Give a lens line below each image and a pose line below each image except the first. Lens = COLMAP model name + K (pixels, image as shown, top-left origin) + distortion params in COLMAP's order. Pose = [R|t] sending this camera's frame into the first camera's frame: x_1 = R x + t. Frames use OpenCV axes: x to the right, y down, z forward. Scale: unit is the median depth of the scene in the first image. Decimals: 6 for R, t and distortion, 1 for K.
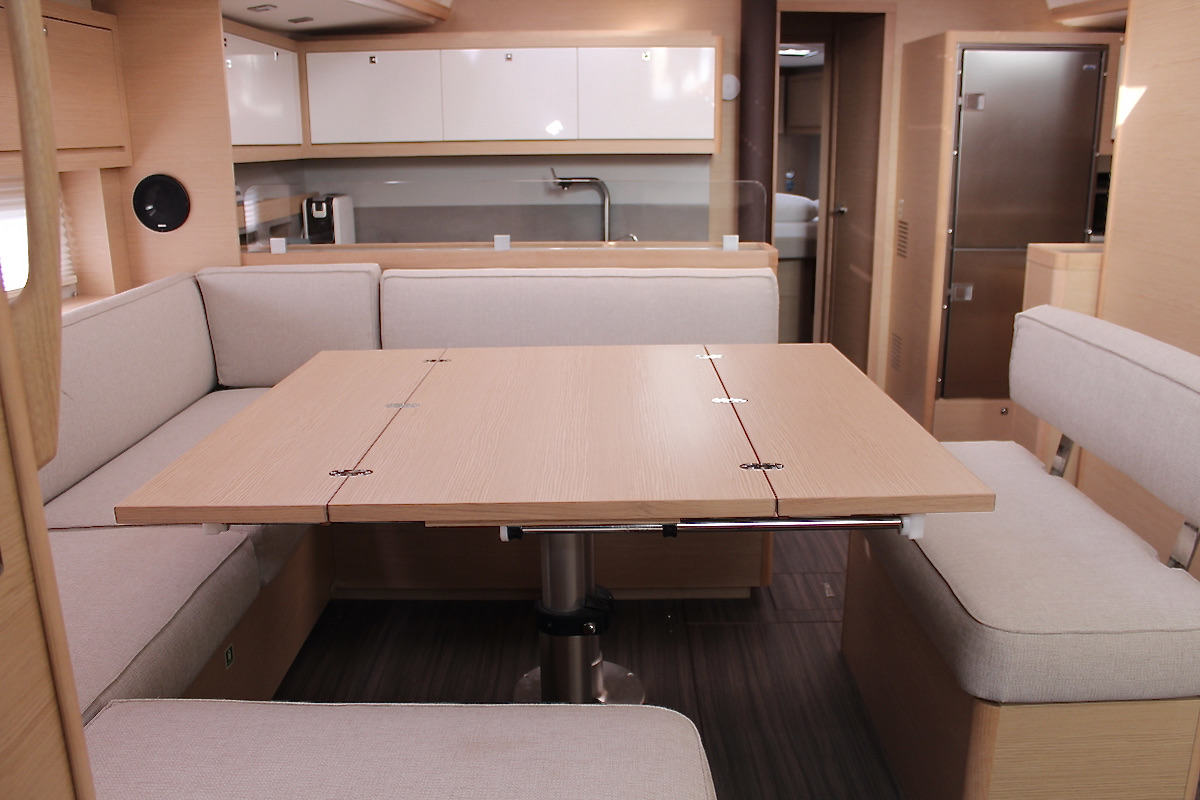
lens RADIAL K [[1004.1, 0, 605.8], [0, 1004.1, 399.8], [0, 0, 1]] dist [-0.165720, 0.149166]
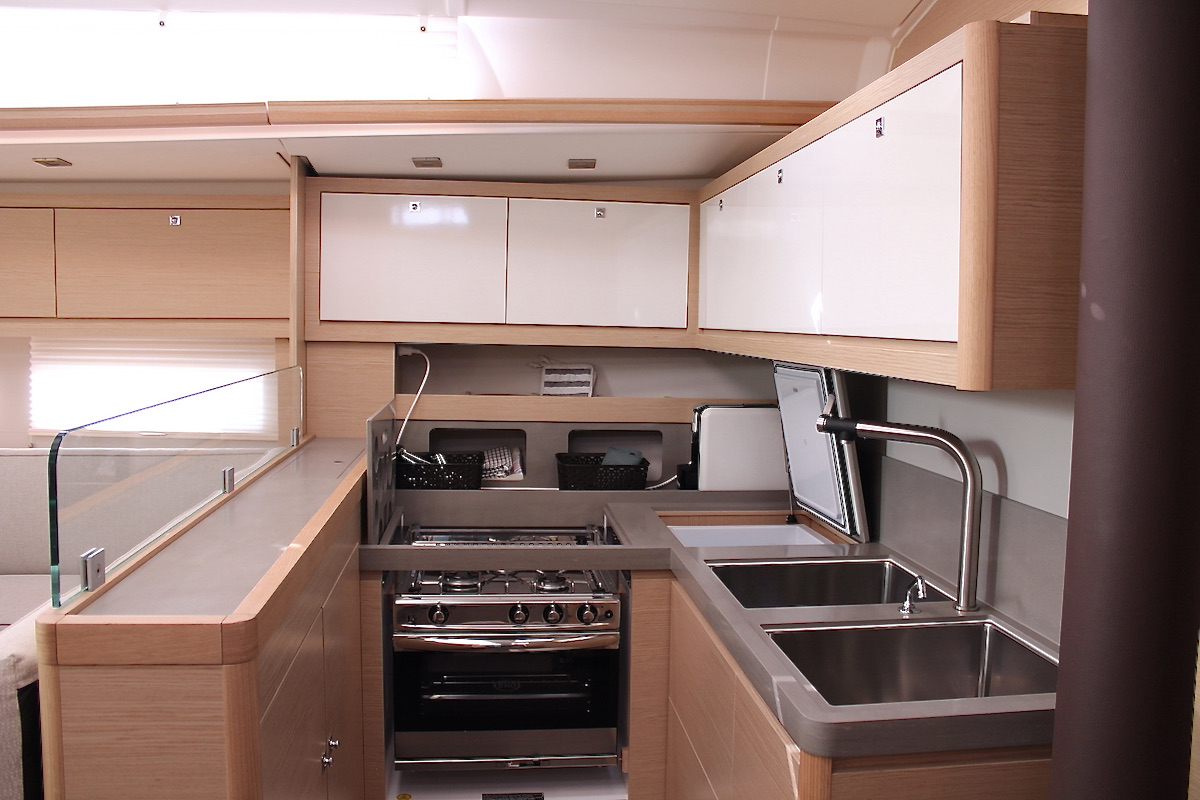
lens RADIAL K [[1004.1, 0, 605.8], [0, 1004.1, 399.8], [0, 0, 1]] dist [-0.165720, 0.149166]
pose [[0.109750, 0.083912, -0.990411, 0.432977], [-0.272830, 0.960701, 0.051162, -0.239524], [0.955782, 0.264598, 0.128331, 0.892722]]
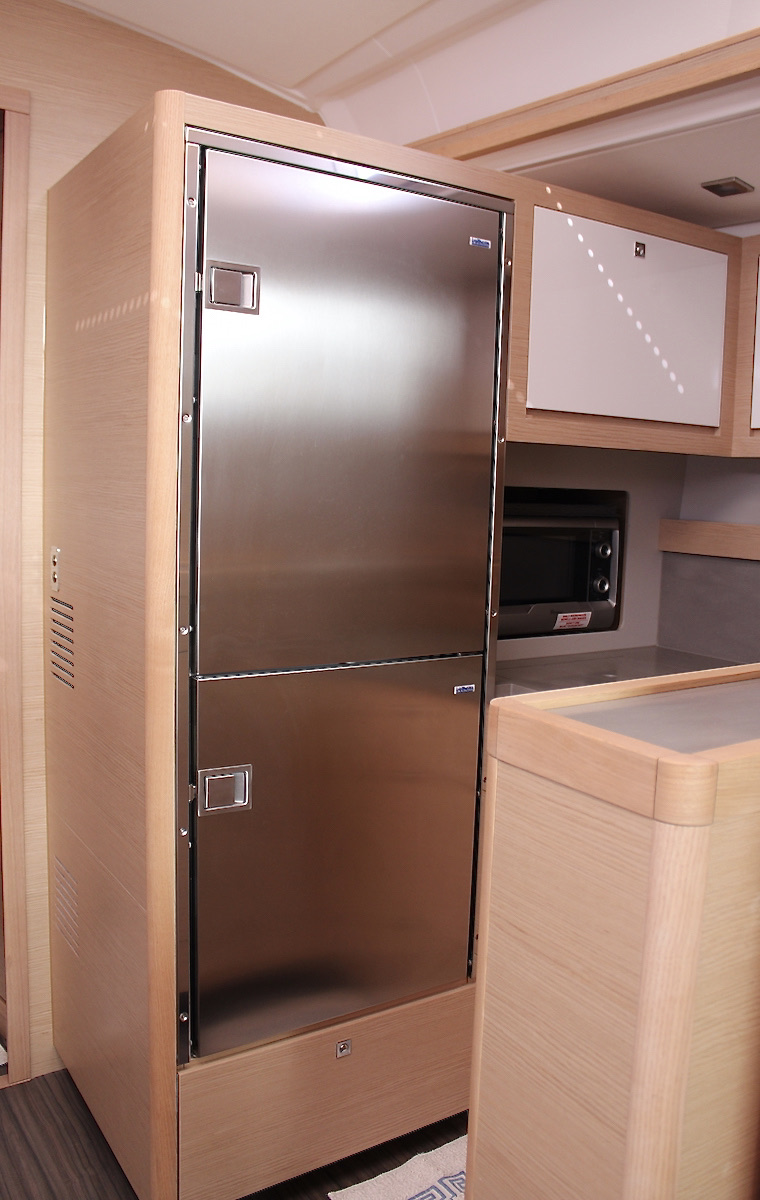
lens RADIAL K [[1008.3, 0, 380.0], [0, 1008.3, 600.0], [0, 0, 1]] dist [-0.096752, -0.001912]
pose [[0.838654, -0.021478, 0.544241, 0.206467], [0.099700, 0.988393, -0.114627, -0.132889], [-0.535462, 0.150393, 0.831061, 0.644500]]
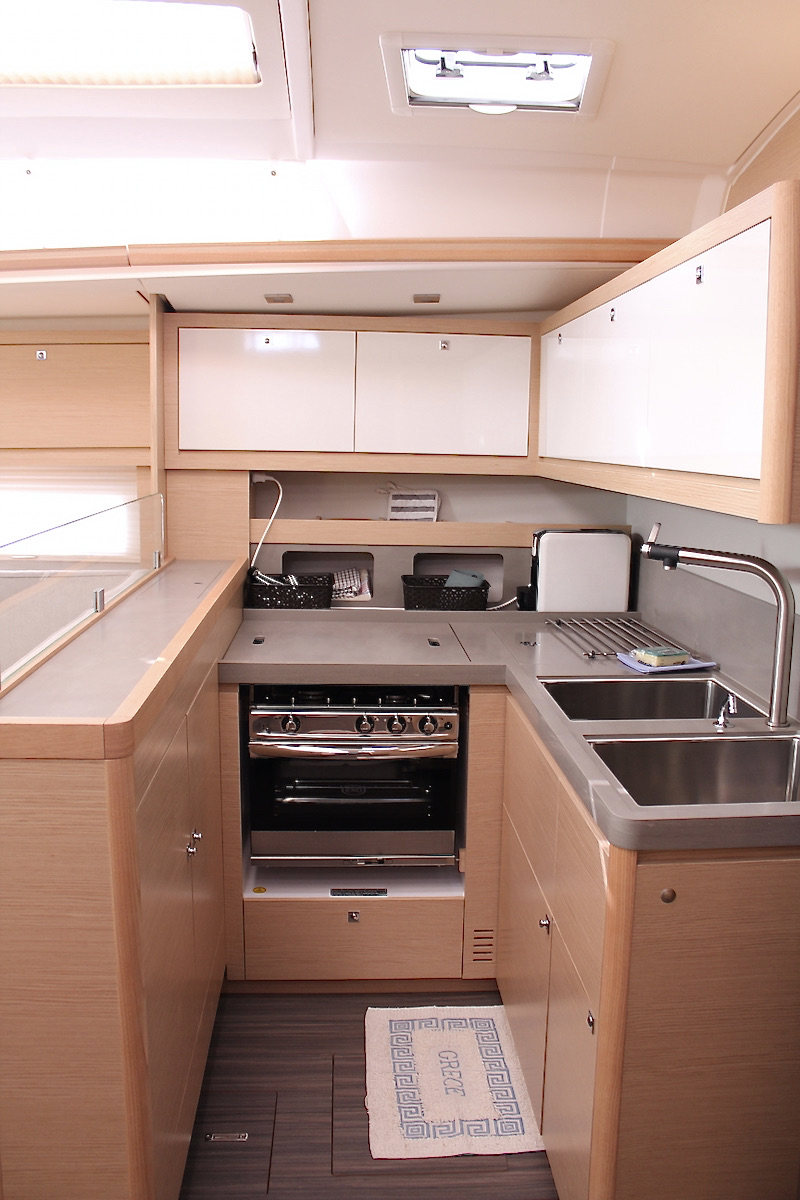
lens RADIAL K [[1004.1, 0, 400.0], [0, 1004.1, 600.0], [0, 0, 1]] dist [-0.165720, 0.149166]
pose [[0.051589, 0.163174, -0.985248, 0.473510], [-0.272083, 0.951537, 0.143344, -0.247249], [0.960890, 0.260674, 0.093485, 0.893629]]
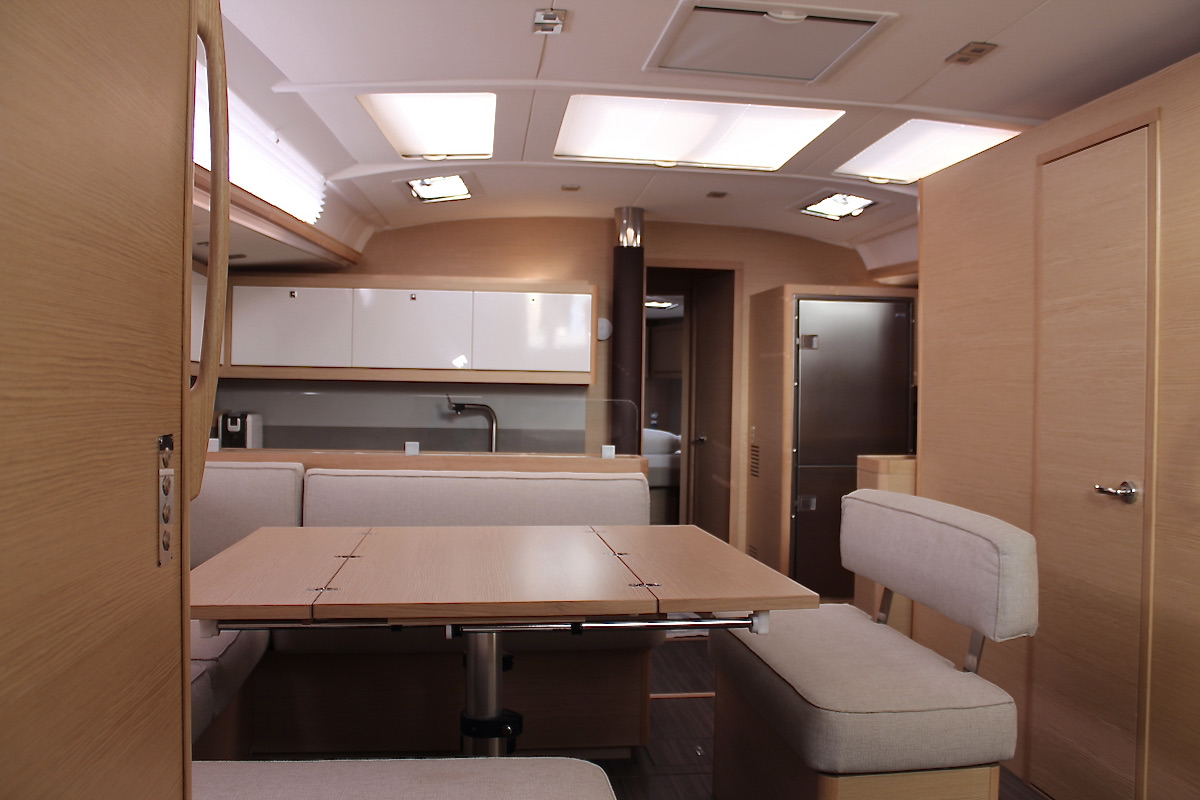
lens RADIAL K [[1004.1, 0, 605.8], [0, 1004.1, 399.8], [0, 0, 1]] dist [-0.165720, 0.149166]
pose [[0.990948, 0.021350, 0.132537, -0.028069], [0.012223, 0.968823, -0.247452, 0.059509], [-0.133688, 0.246833, 0.959792, -0.117351]]
